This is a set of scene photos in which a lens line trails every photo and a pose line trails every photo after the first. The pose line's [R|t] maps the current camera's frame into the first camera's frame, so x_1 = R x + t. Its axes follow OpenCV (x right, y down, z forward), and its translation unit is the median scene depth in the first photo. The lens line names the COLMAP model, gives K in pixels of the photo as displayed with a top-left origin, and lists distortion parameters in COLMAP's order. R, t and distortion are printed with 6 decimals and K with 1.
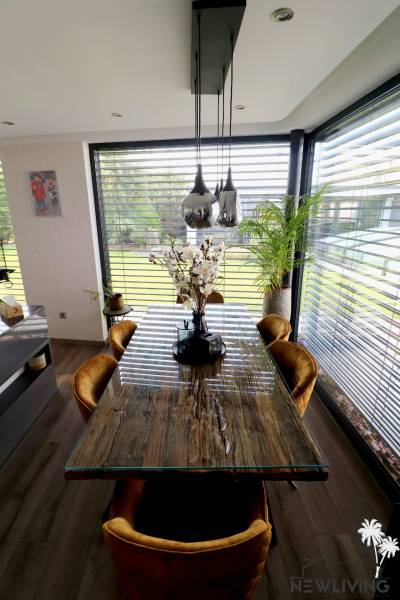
lens RADIAL K [[289.3, 0, 200.0], [0, 289.3, 300.0], [0, 0, 1]] dist [-0.003457, -0.000366]
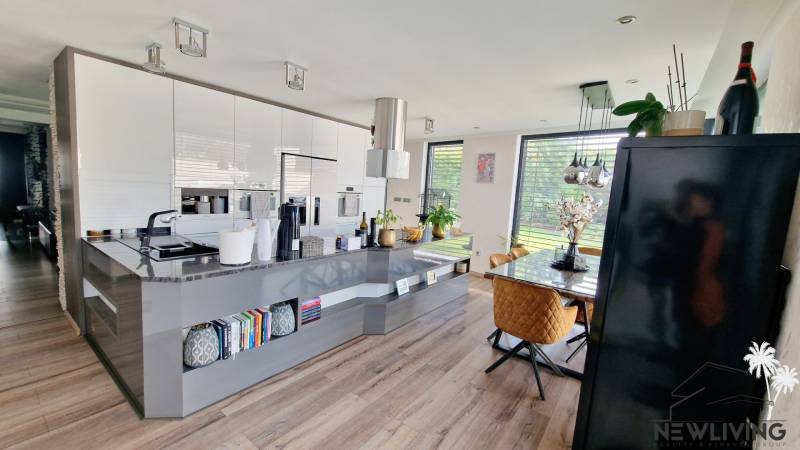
lens RADIAL K [[331.9, 0, 400.0], [0, 331.9, 225.0], [0, 0, 1]] dist [0.000751, 0.000035]
pose [[0.786039, 0.123996, -0.605614, 0.191259], [-0.242002, 0.963210, -0.116887, 0.224024], [0.568840, 0.238437, 0.787127, -0.532460]]
